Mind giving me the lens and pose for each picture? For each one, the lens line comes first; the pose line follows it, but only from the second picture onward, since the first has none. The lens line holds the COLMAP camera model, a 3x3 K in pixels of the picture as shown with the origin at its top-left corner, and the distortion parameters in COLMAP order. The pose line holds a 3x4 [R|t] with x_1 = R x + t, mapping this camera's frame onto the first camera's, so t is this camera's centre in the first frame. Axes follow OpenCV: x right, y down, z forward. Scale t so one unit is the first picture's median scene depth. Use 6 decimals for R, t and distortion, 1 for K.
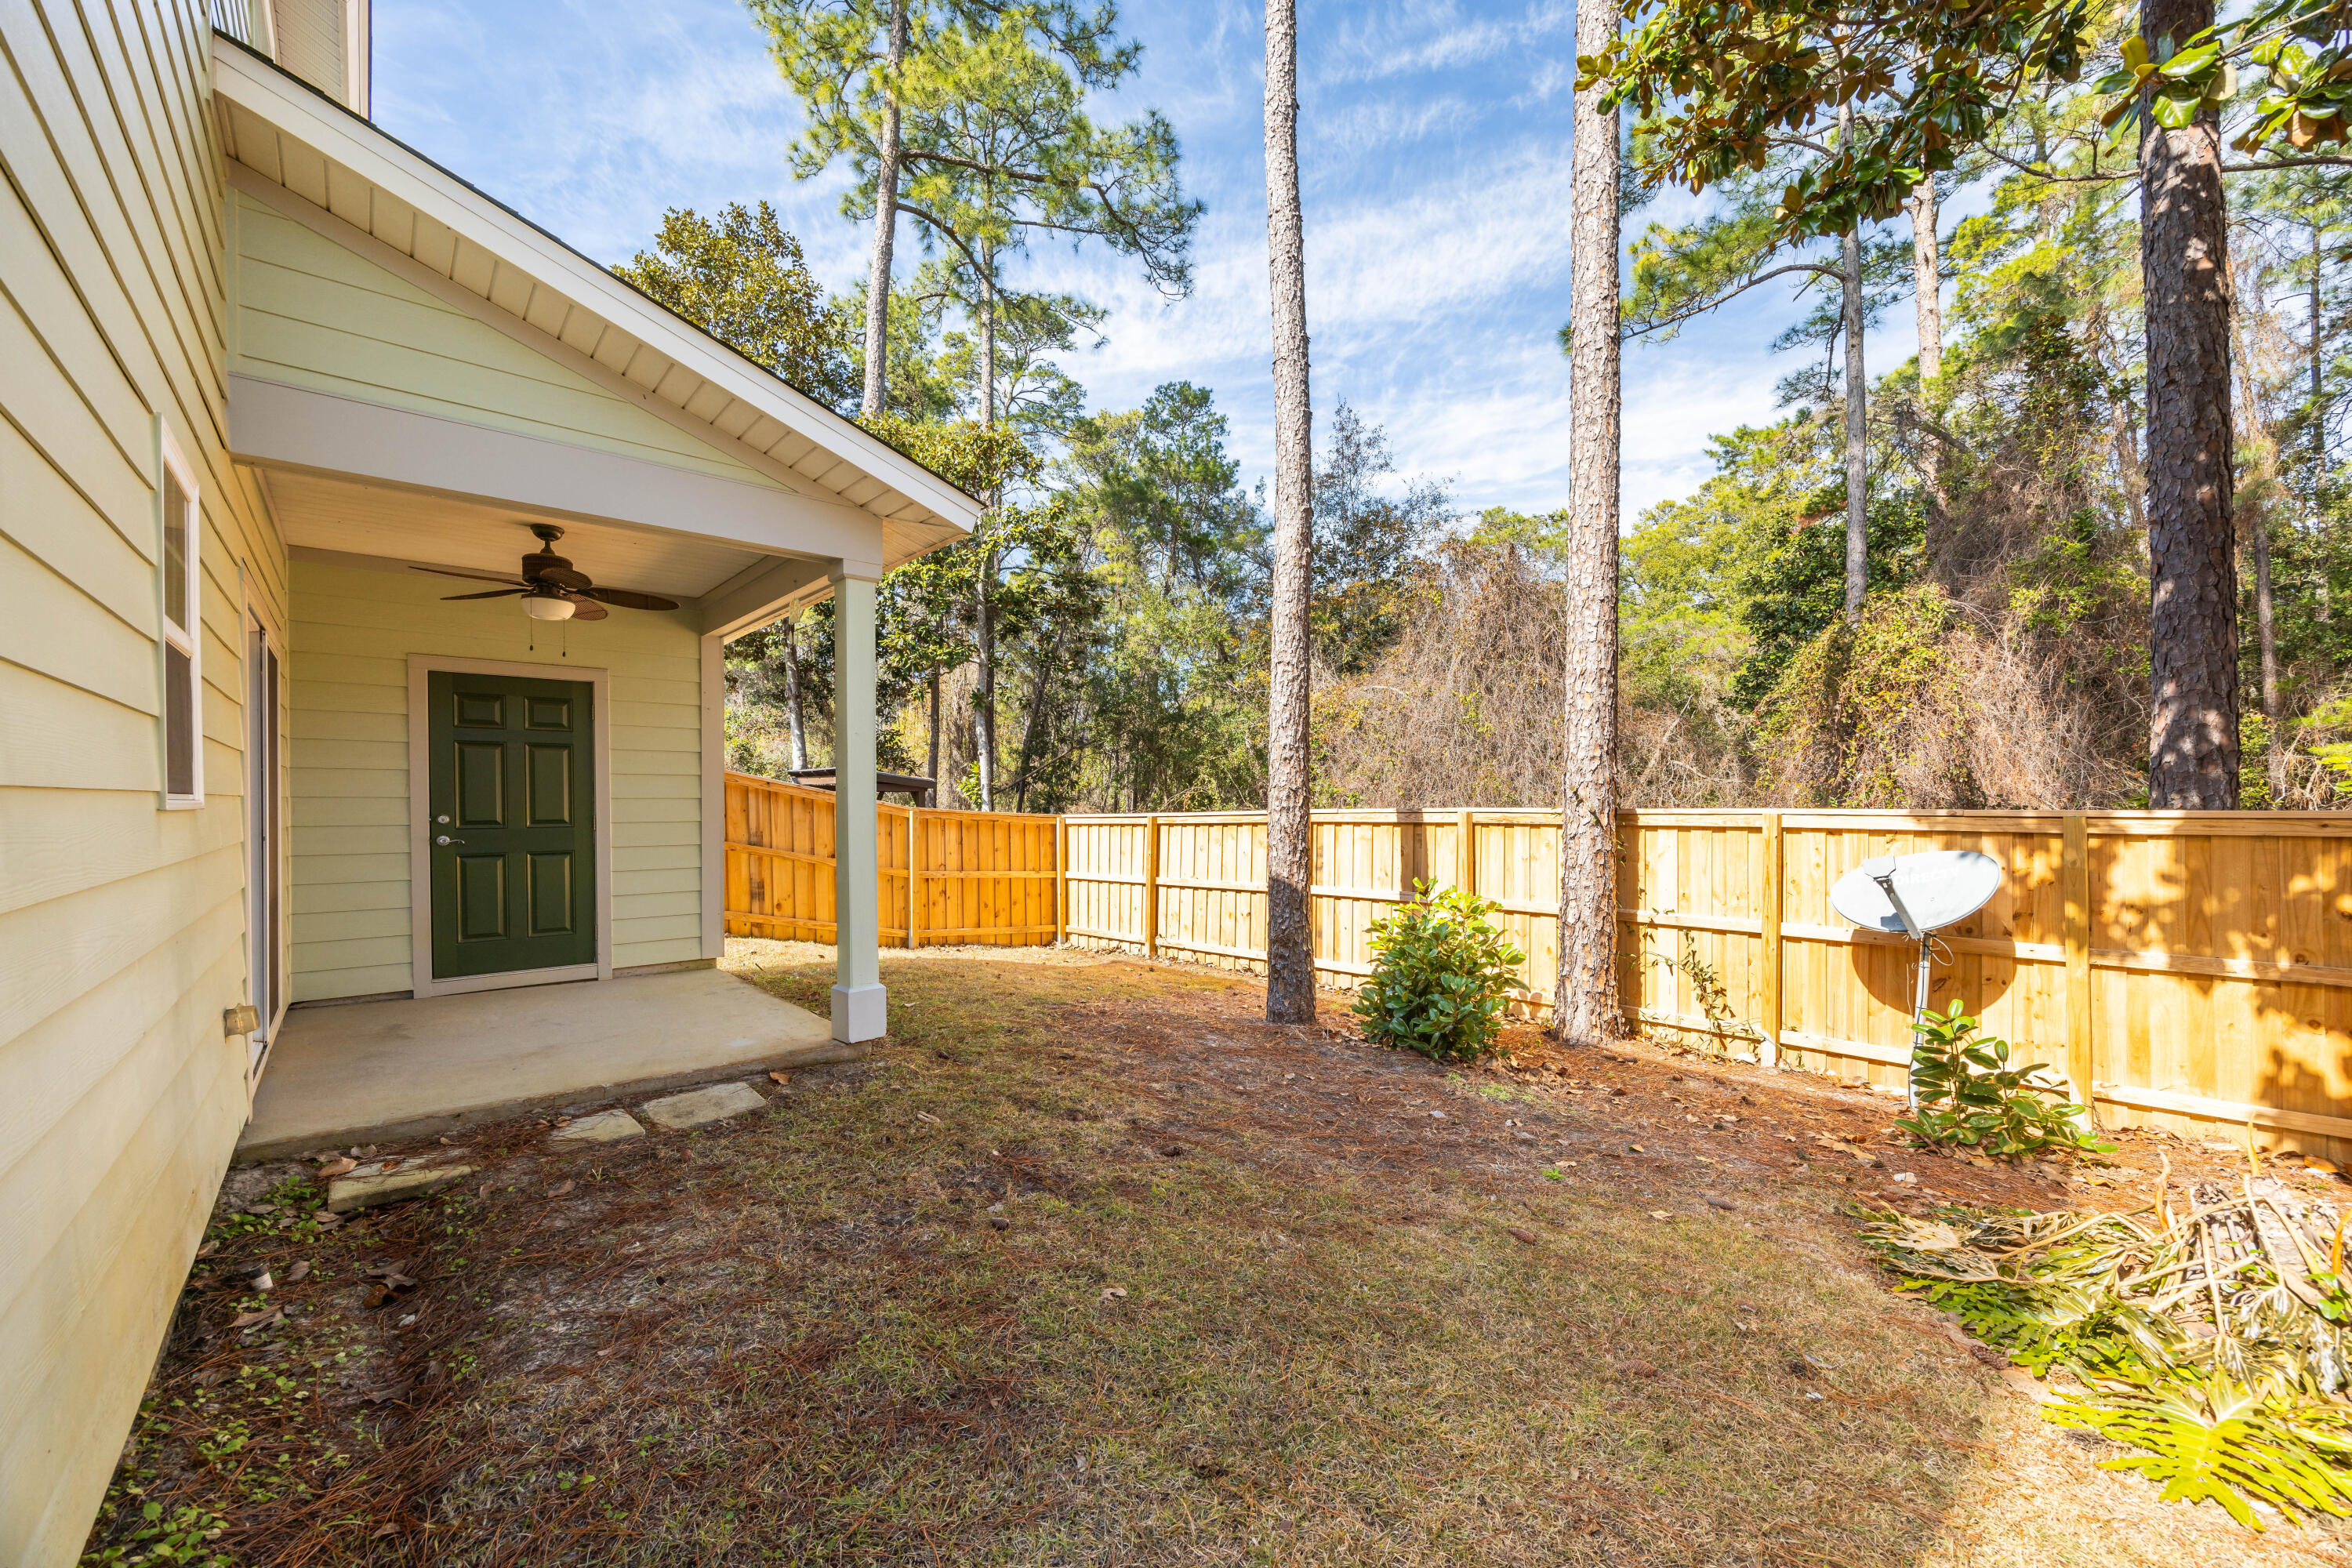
lens RADIAL K [[904.2, 0, 1180.6], [0, 904.2, 818.1], [0, 0, 1]] dist [-0.003371, 0.000061]
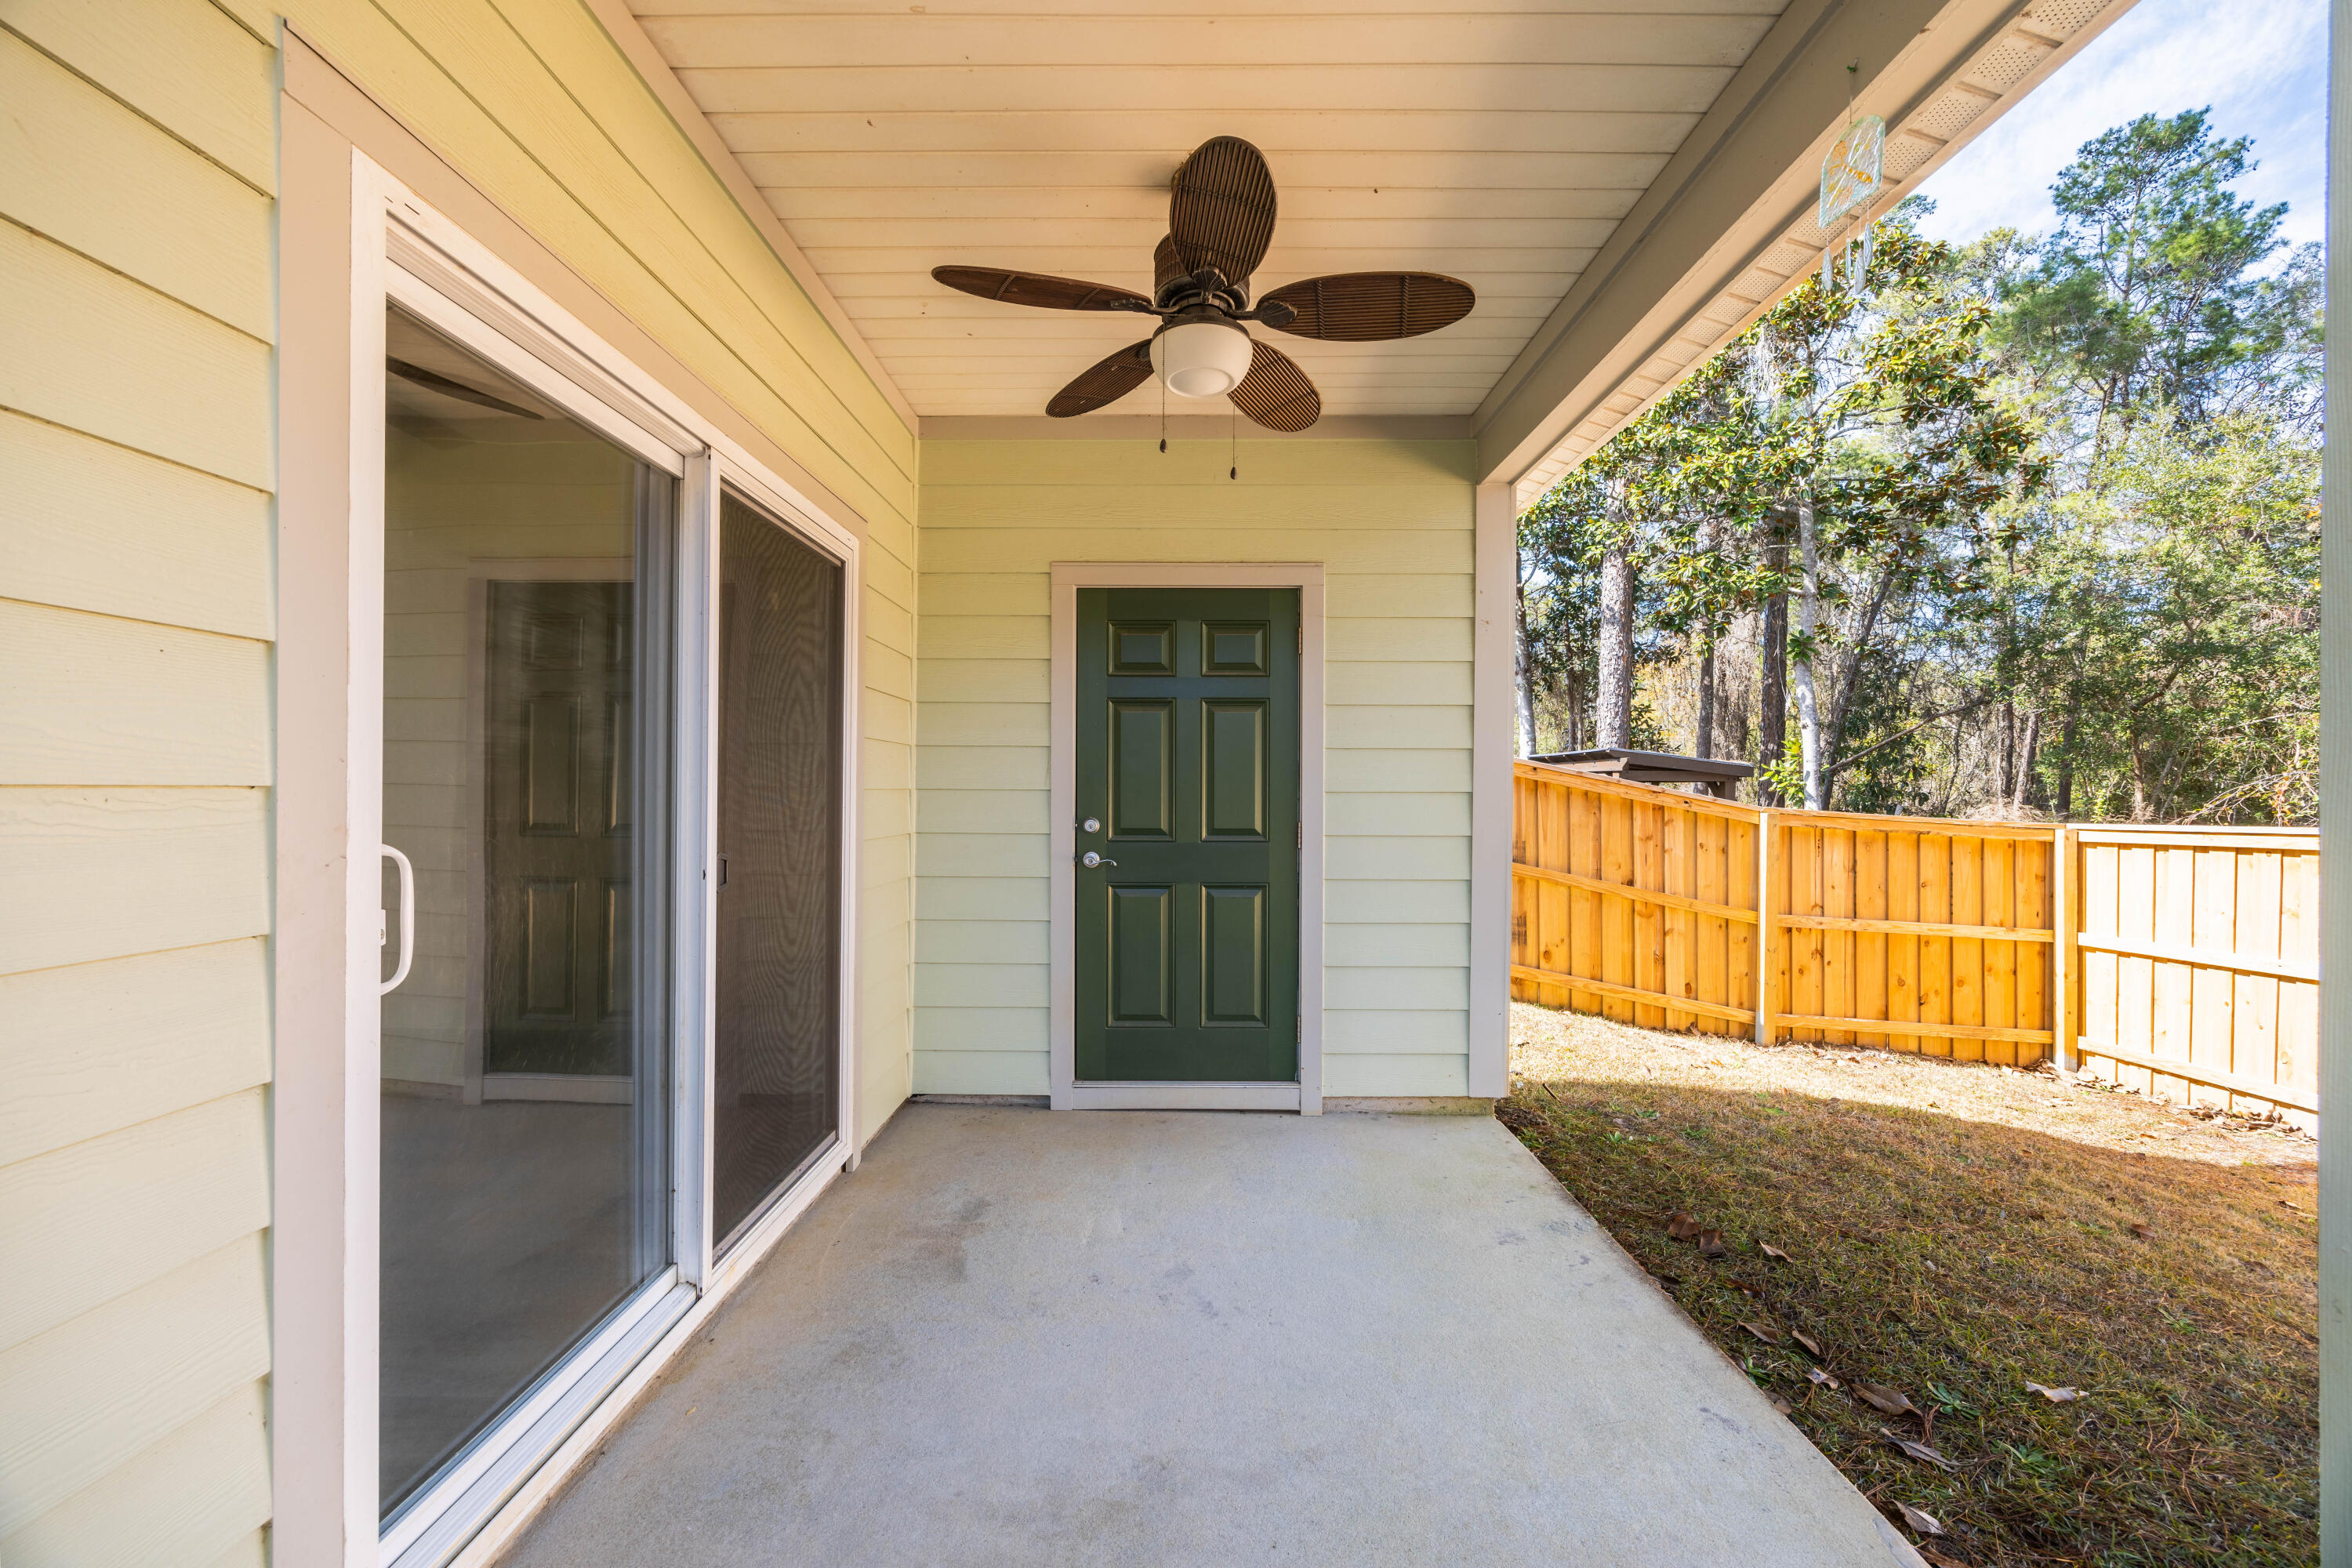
lens RADIAL K [[904.2, 0, 1177.3], [0, 904.2, 792.2], [0, 0, 1]] dist [-0.003371, 0.000061]
pose [[0.739450, 0.003274, -0.673204, -0.183104], [-0.016887, 0.999764, -0.013687, -0.007180], [0.673000, 0.021489, 0.739330, 0.298704]]
